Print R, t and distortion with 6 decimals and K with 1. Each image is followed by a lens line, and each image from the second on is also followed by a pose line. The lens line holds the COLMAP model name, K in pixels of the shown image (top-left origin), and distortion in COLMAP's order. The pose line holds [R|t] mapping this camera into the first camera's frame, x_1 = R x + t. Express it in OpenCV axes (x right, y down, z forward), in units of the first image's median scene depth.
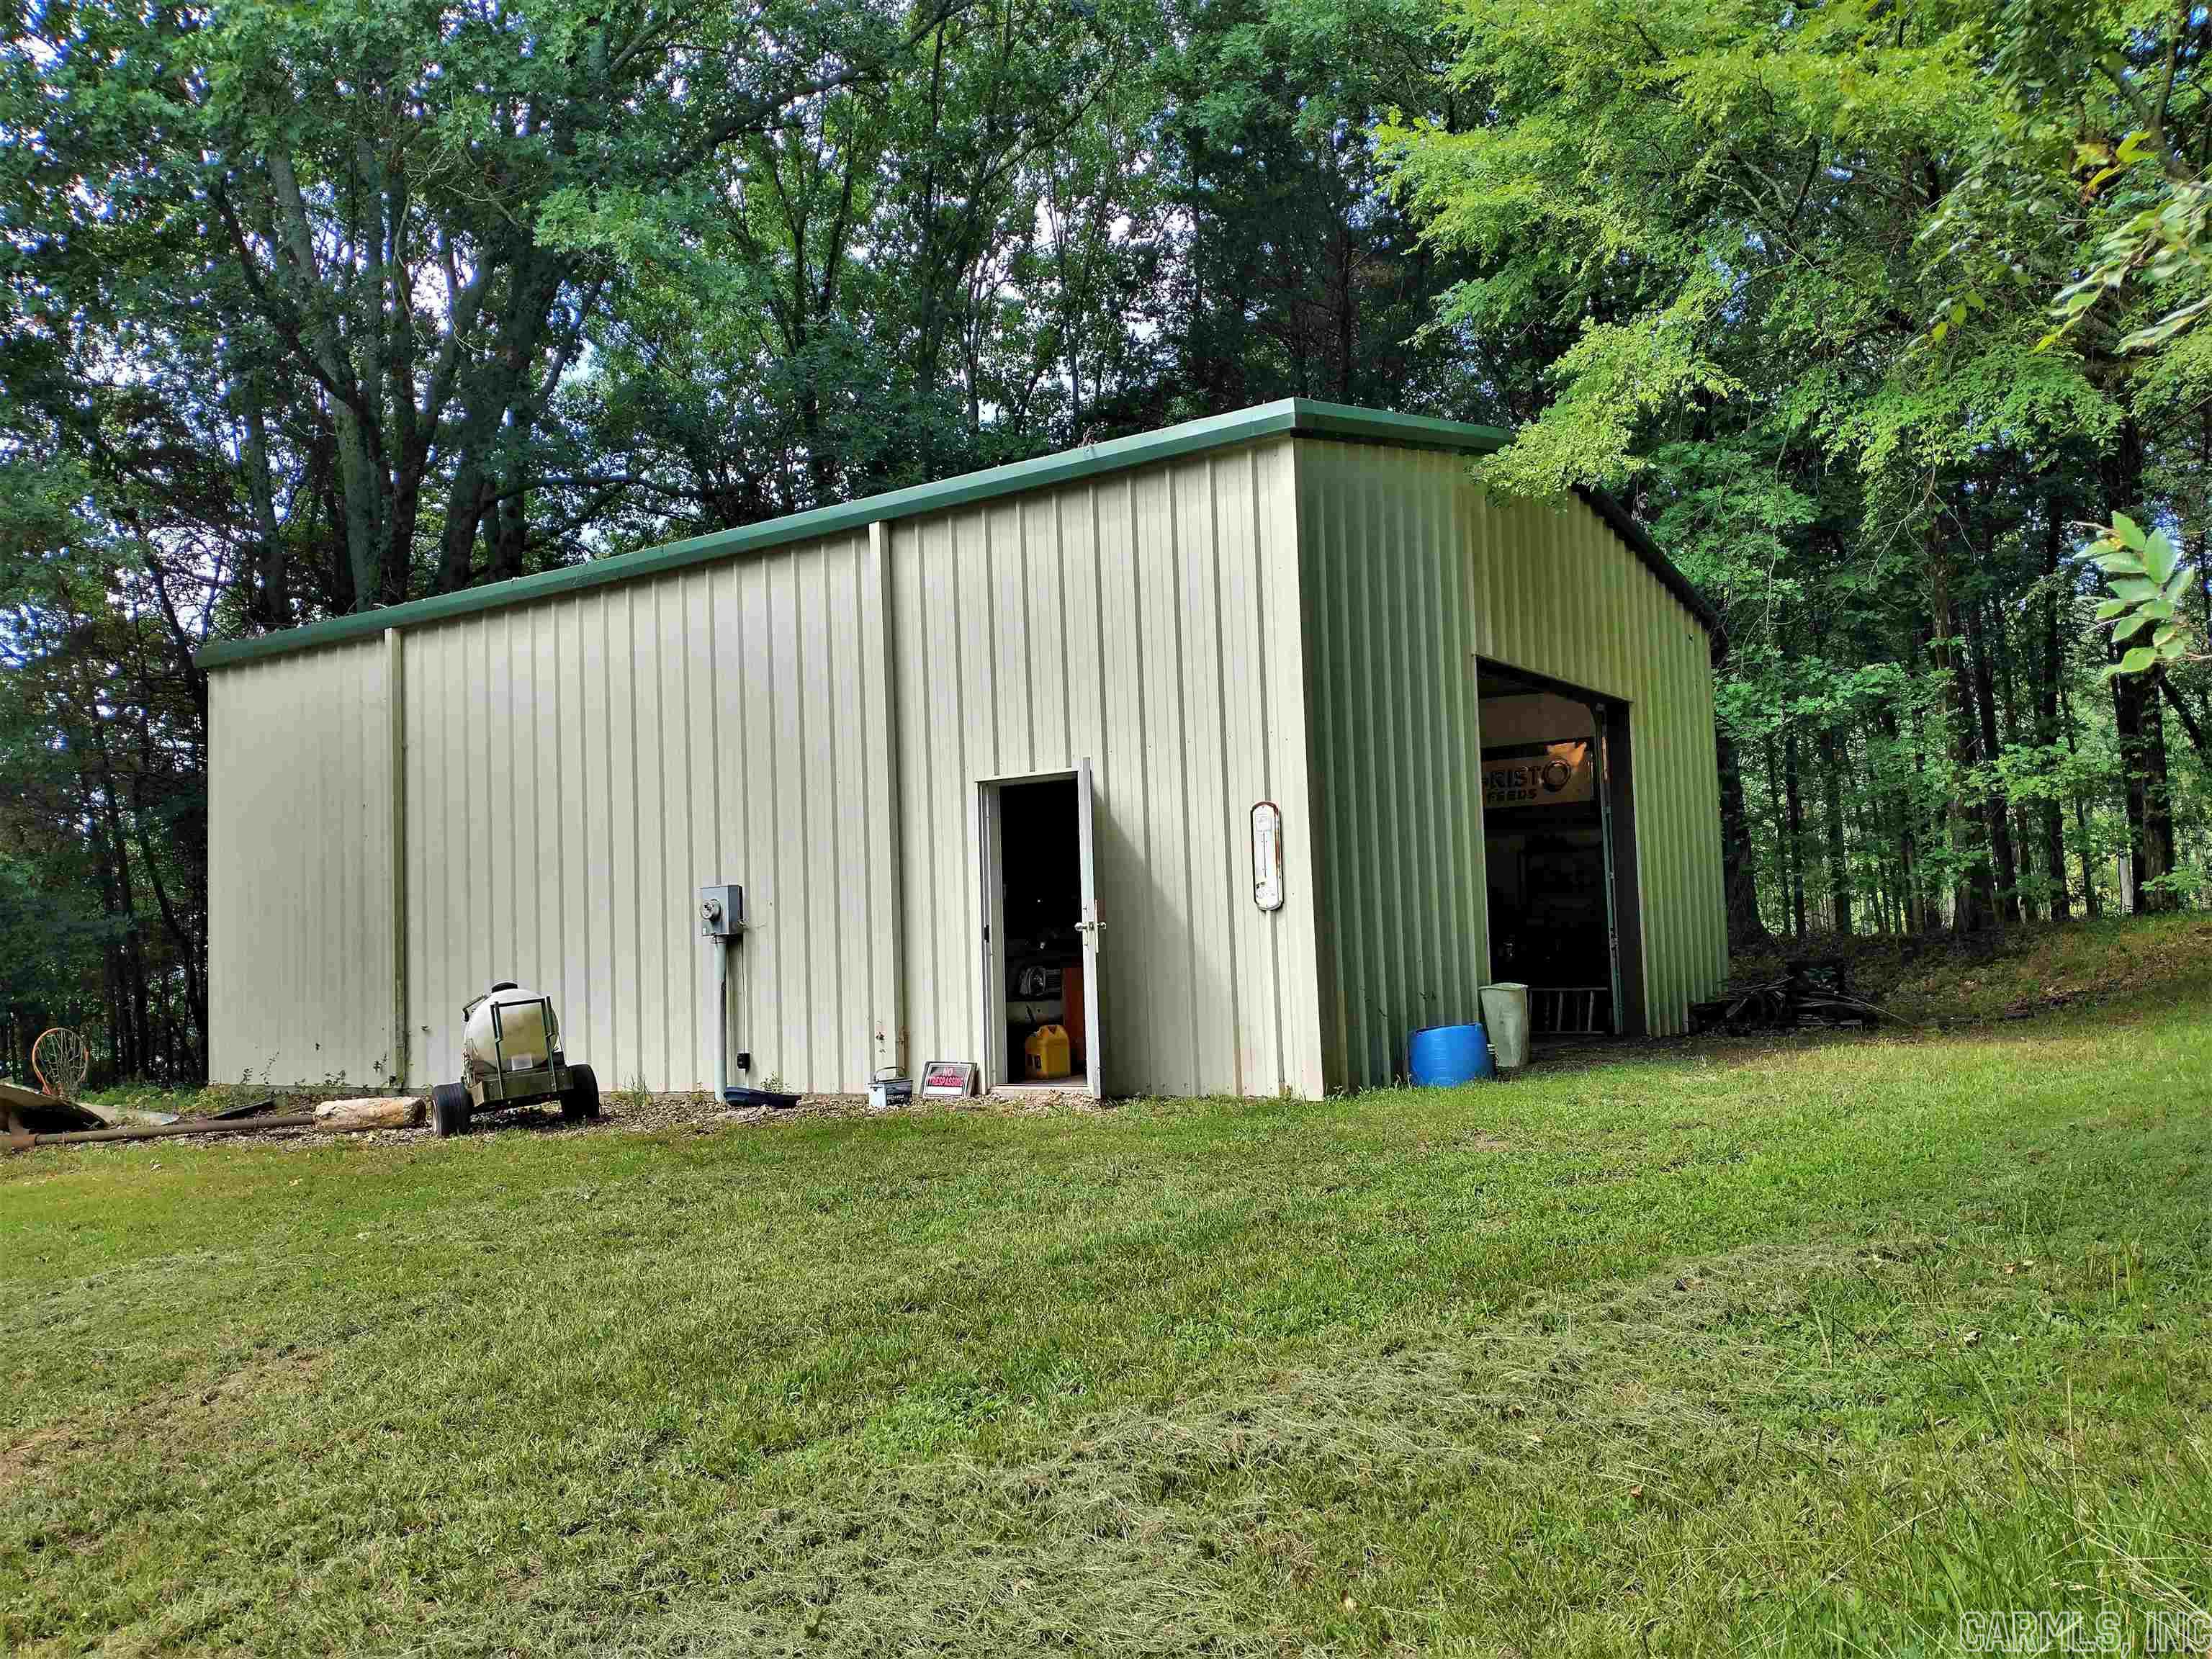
lens RADIAL K [[1762.3, 0, 1106.0], [0, 1762.3, 829.5], [0, 0, 1]] dist [0.056912, -0.006015]
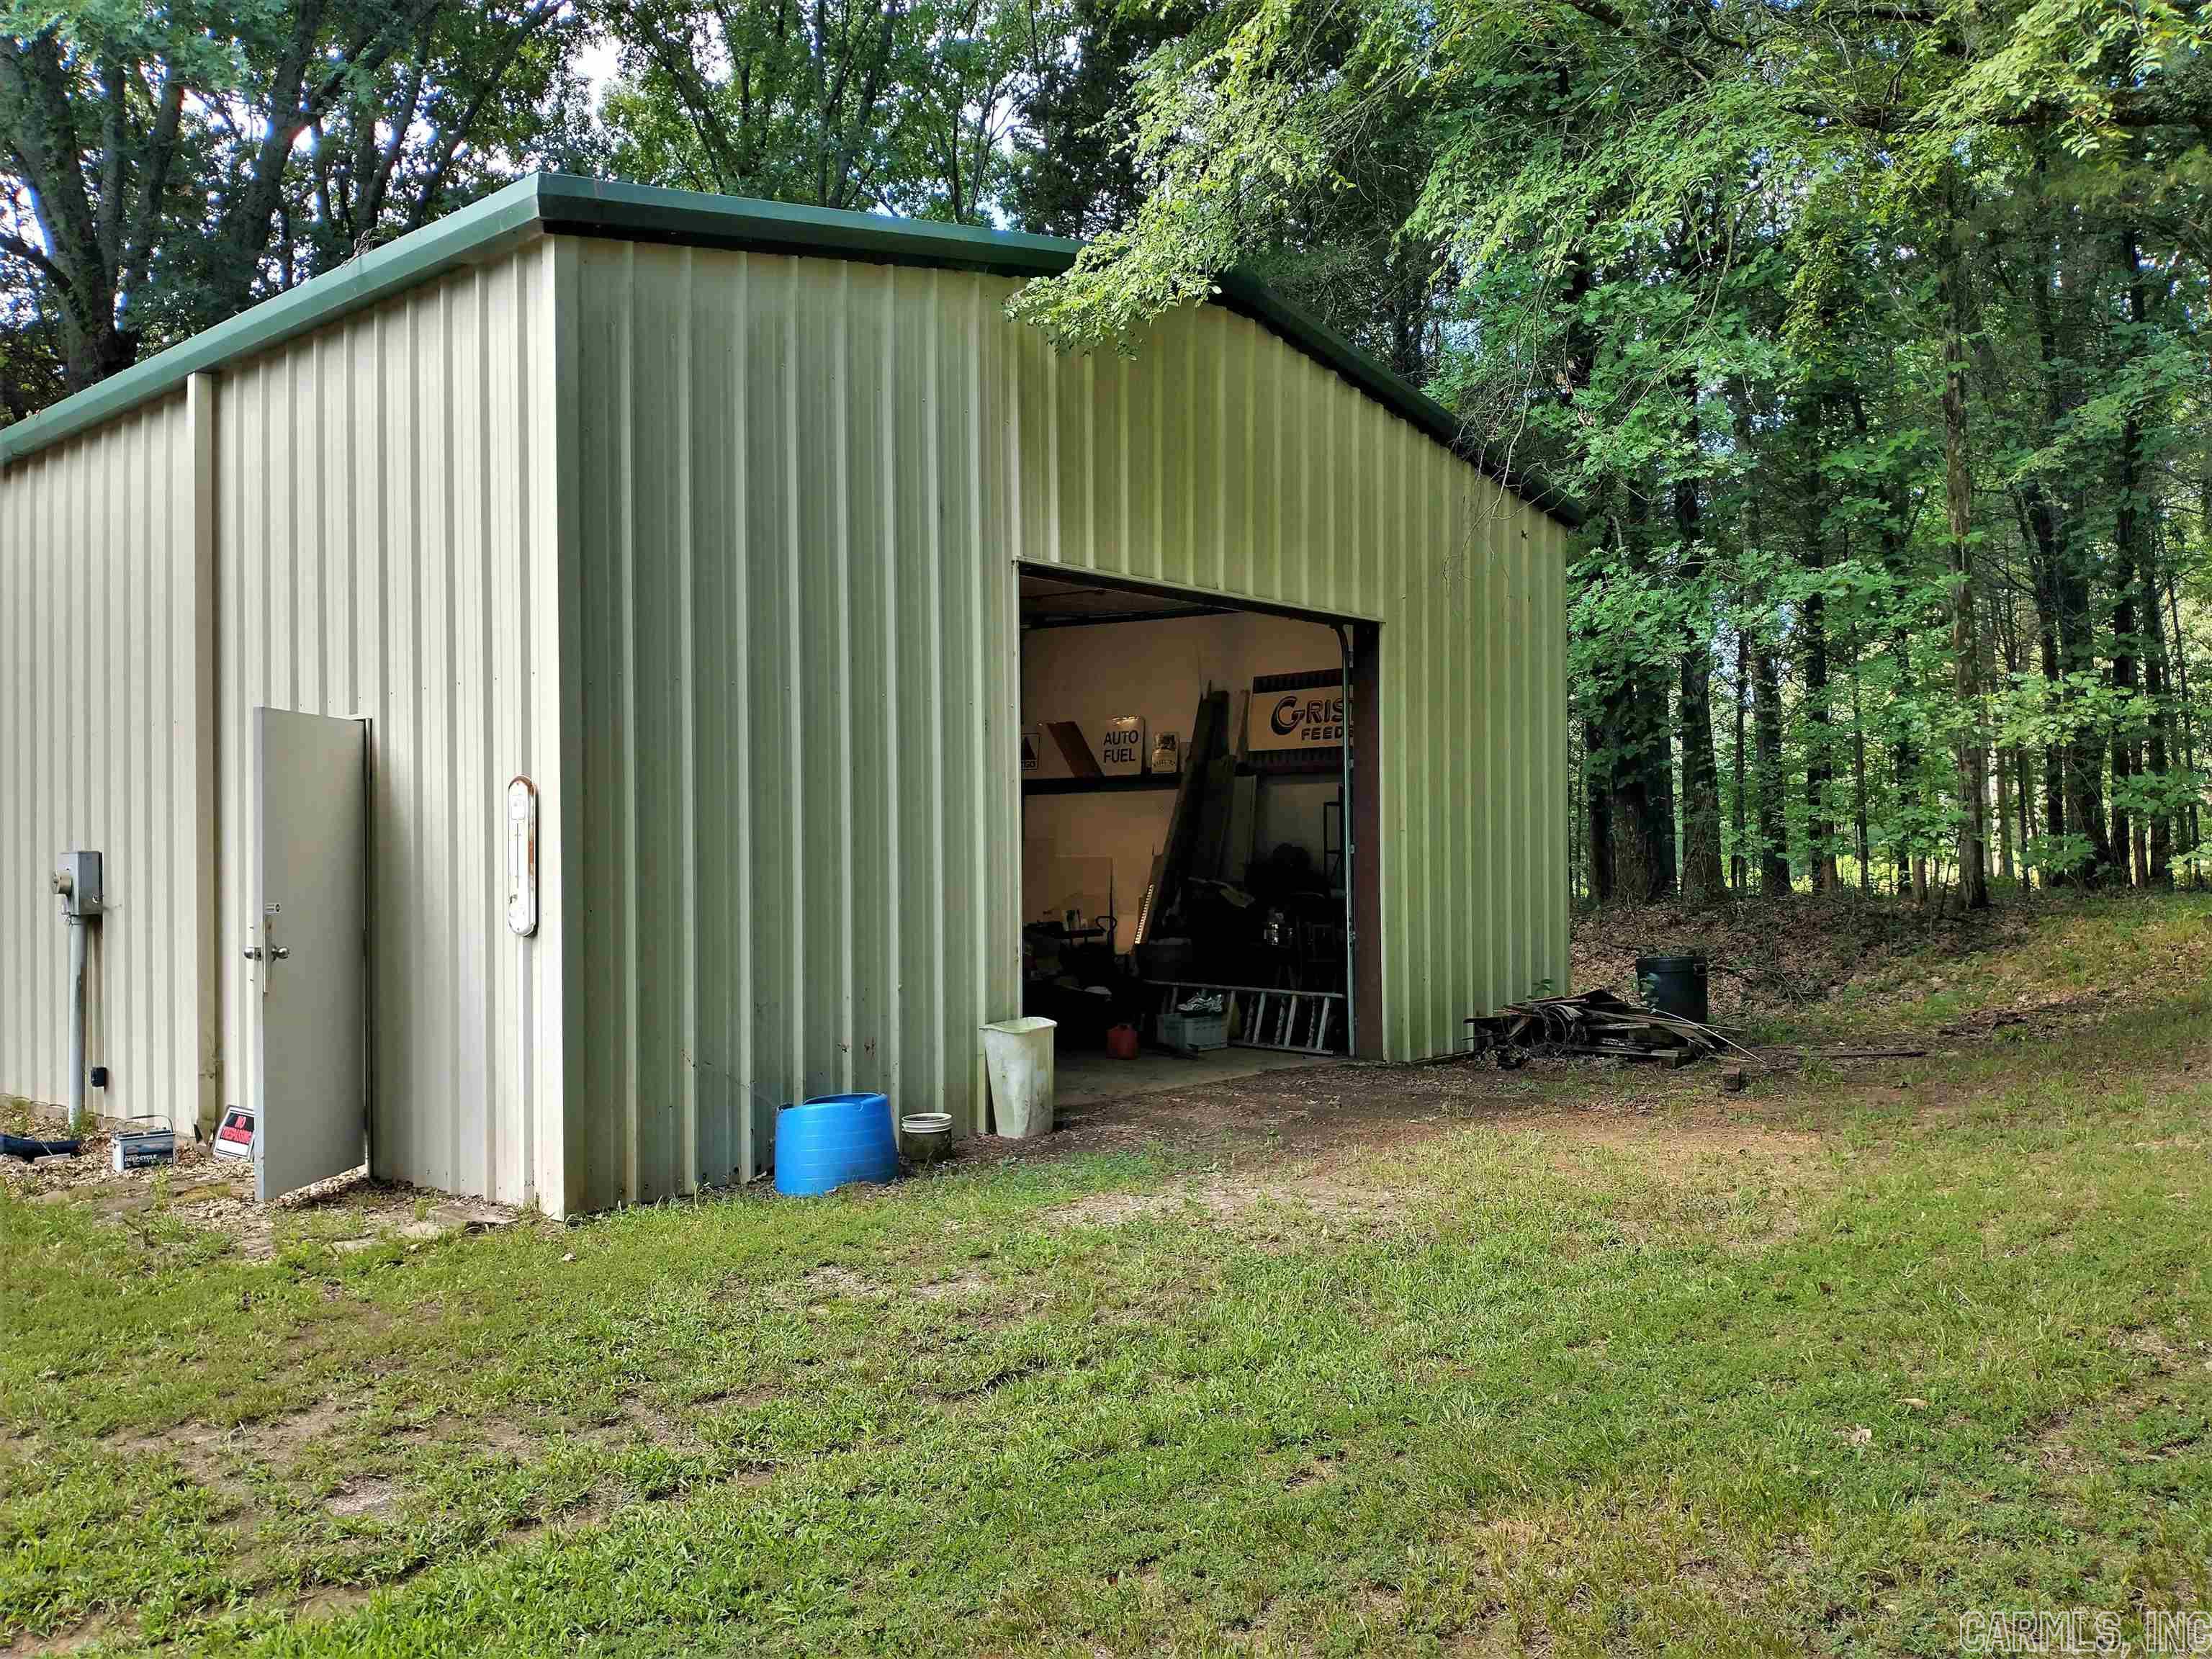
lens RADIAL K [[1762.3, 0, 1106.0], [0, 1762.3, 829.5], [0, 0, 1]] dist [0.056912, -0.006015]
pose [[0.992250, 0.026223, -0.121461, 0.325581], [-0.018366, 0.997693, 0.065360, -0.036751], [0.122895, -0.062623, 0.990442, 0.280241]]
